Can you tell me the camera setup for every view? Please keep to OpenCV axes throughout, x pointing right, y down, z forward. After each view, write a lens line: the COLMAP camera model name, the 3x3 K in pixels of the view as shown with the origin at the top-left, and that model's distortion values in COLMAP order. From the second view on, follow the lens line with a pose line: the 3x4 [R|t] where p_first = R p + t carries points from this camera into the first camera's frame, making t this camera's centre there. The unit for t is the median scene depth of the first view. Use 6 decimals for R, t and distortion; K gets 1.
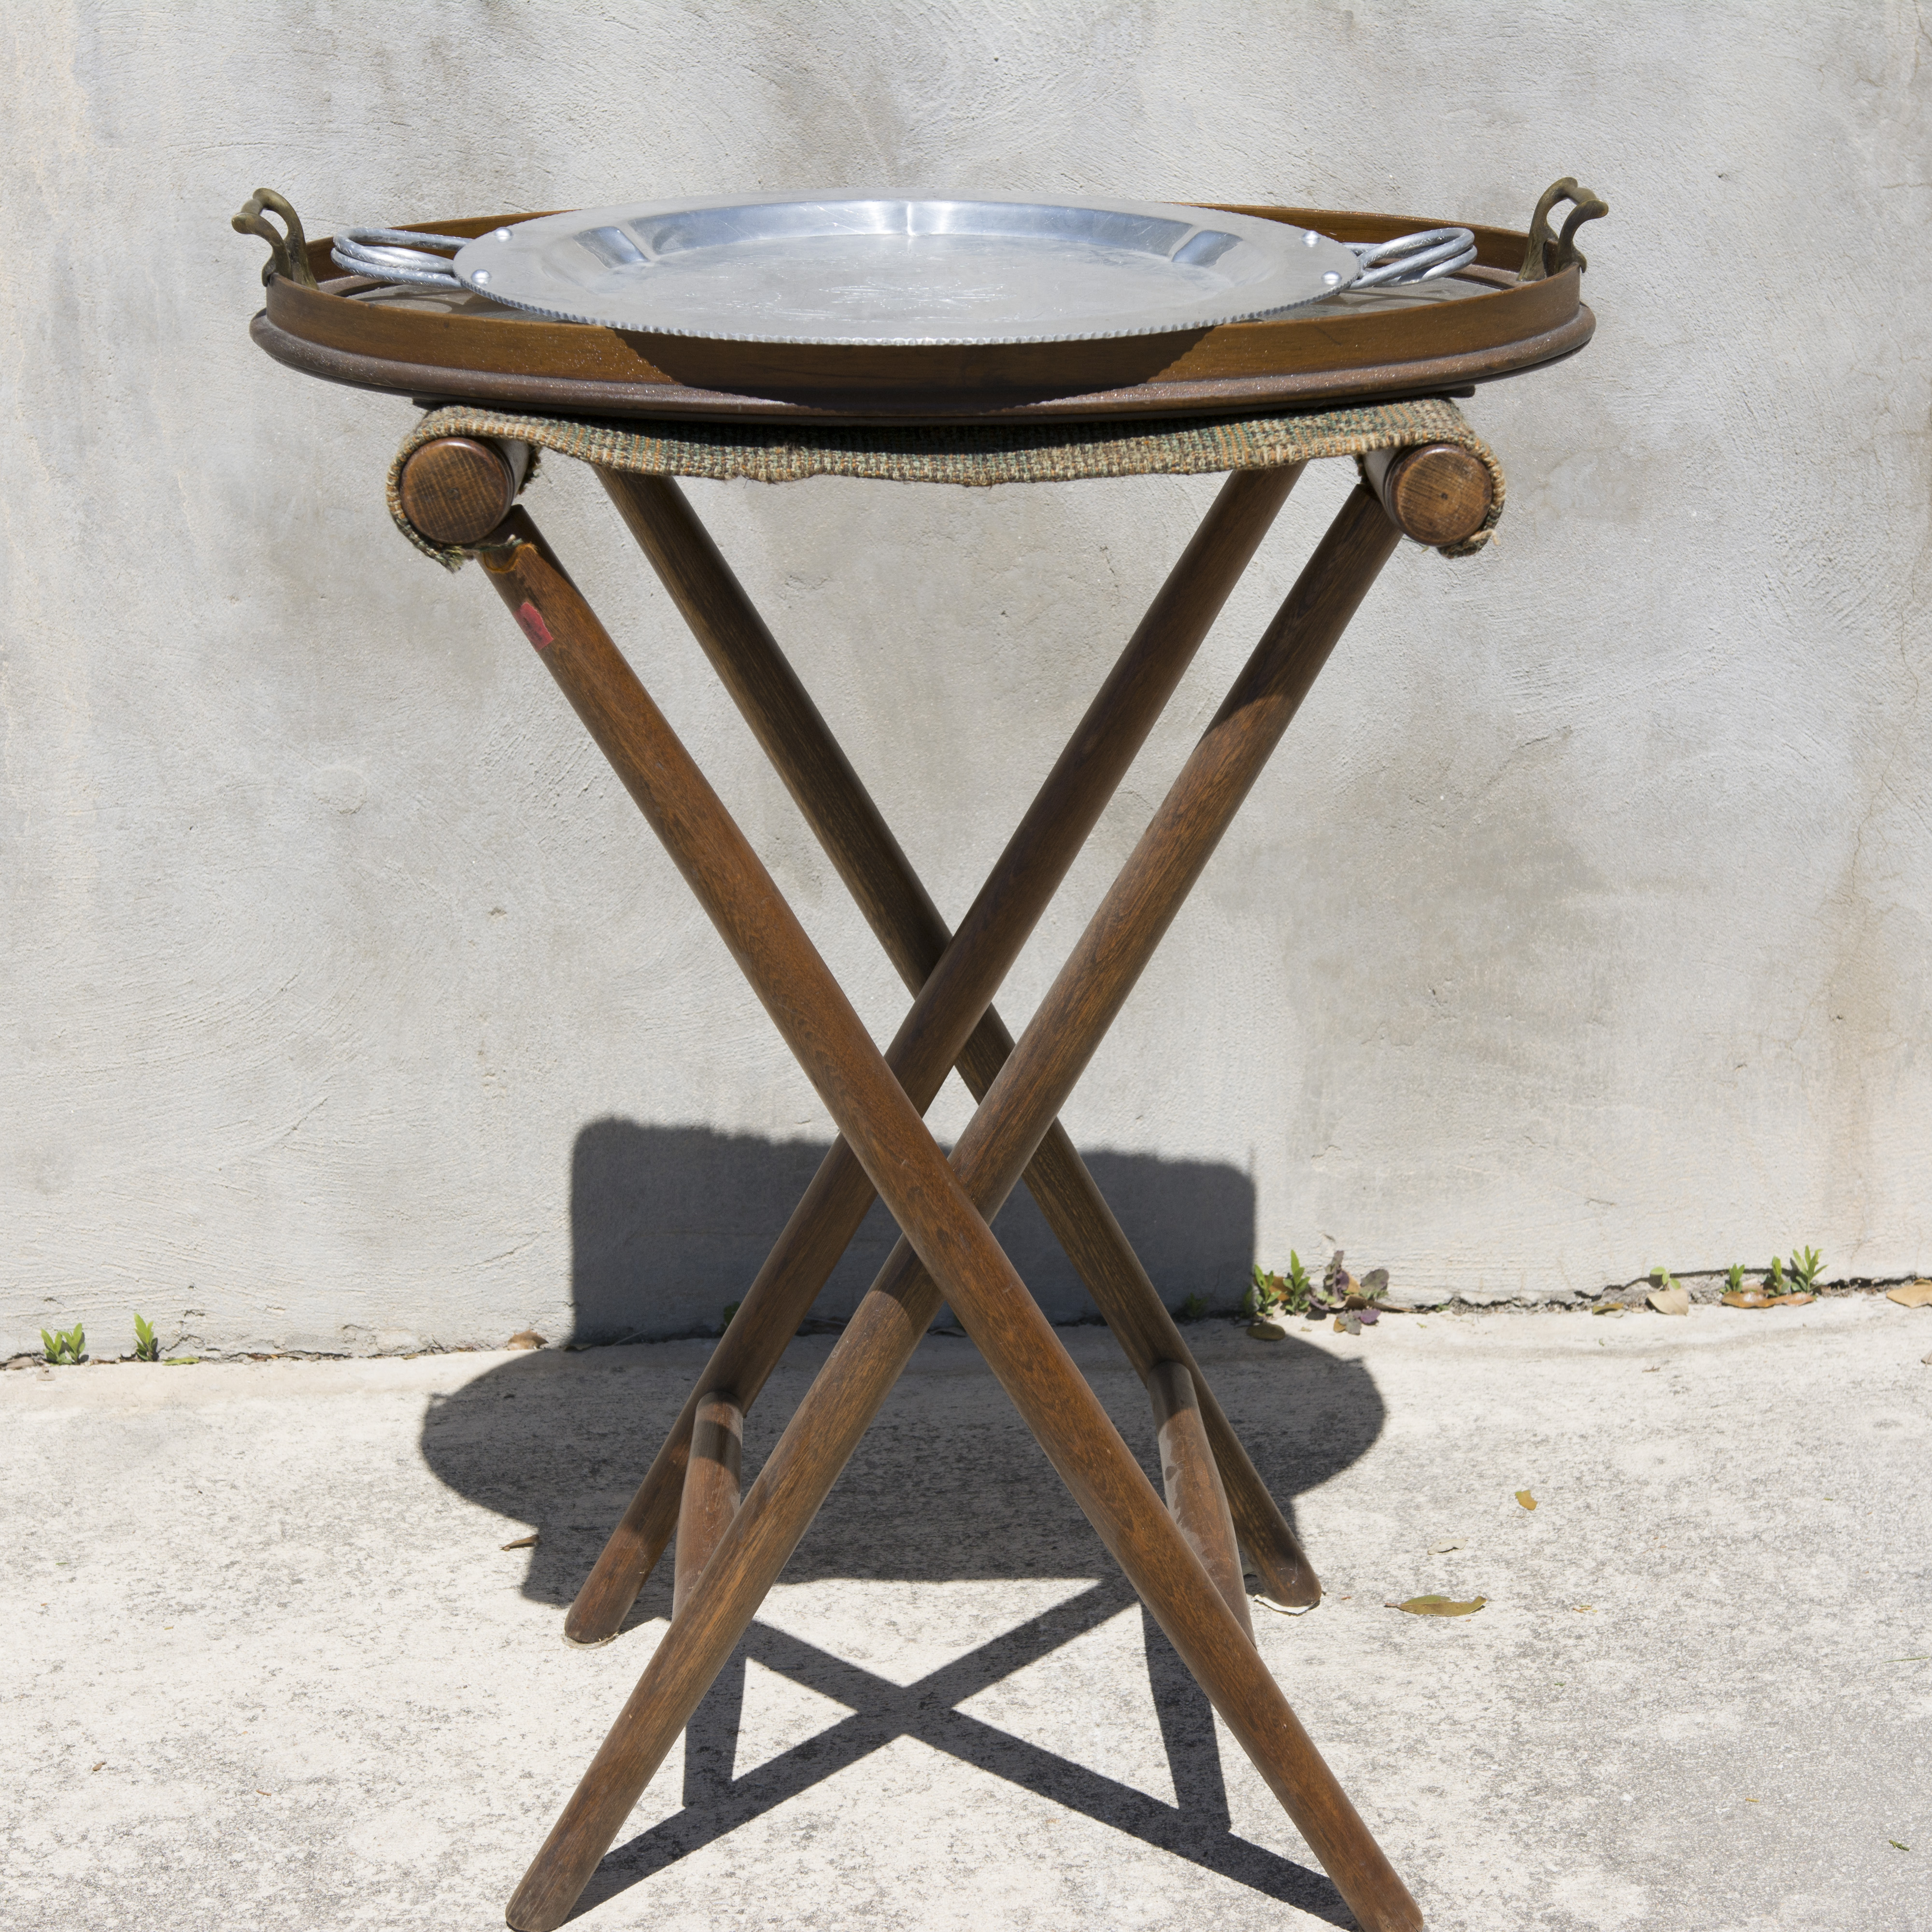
lens RADIAL K [[3863.9, 0, 956.7], [0, 3863.9, 968.1], [0, 0, 1]] dist [0.113931, 0.000000]
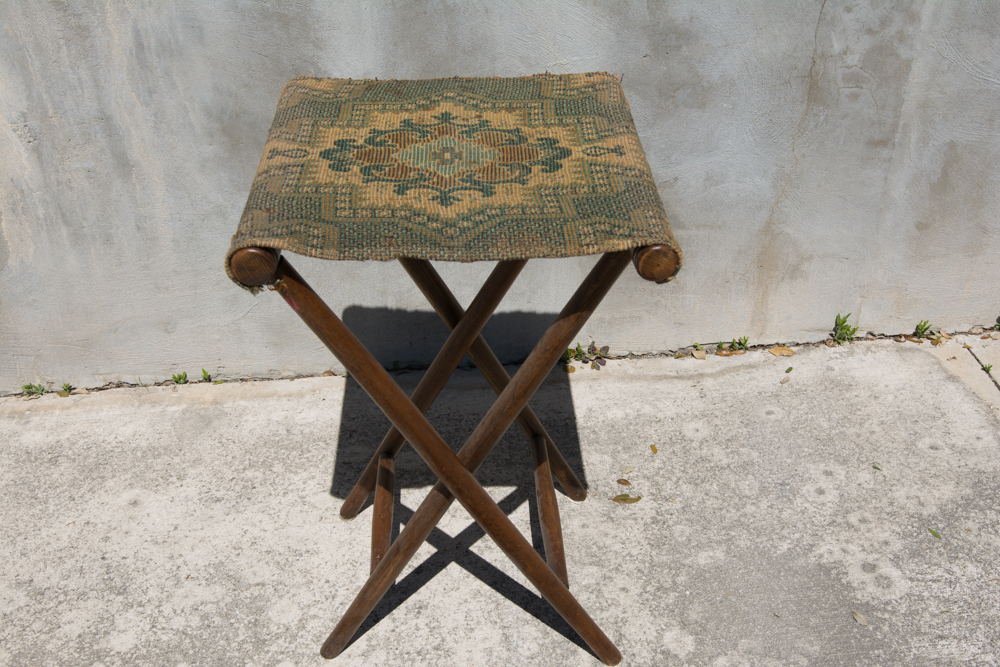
lens RADIAL K [[1036.3, 0, 481.1], [0, 1036.3, 364.6], [0, 0, 1]] dist [0.019455, 0.000000]
pose [[0.999953, -0.009046, 0.003627, 0.007702], [0.007604, 0.956933, 0.290211, -0.168328], [-0.006096, -0.290169, 0.956956, 0.237034]]
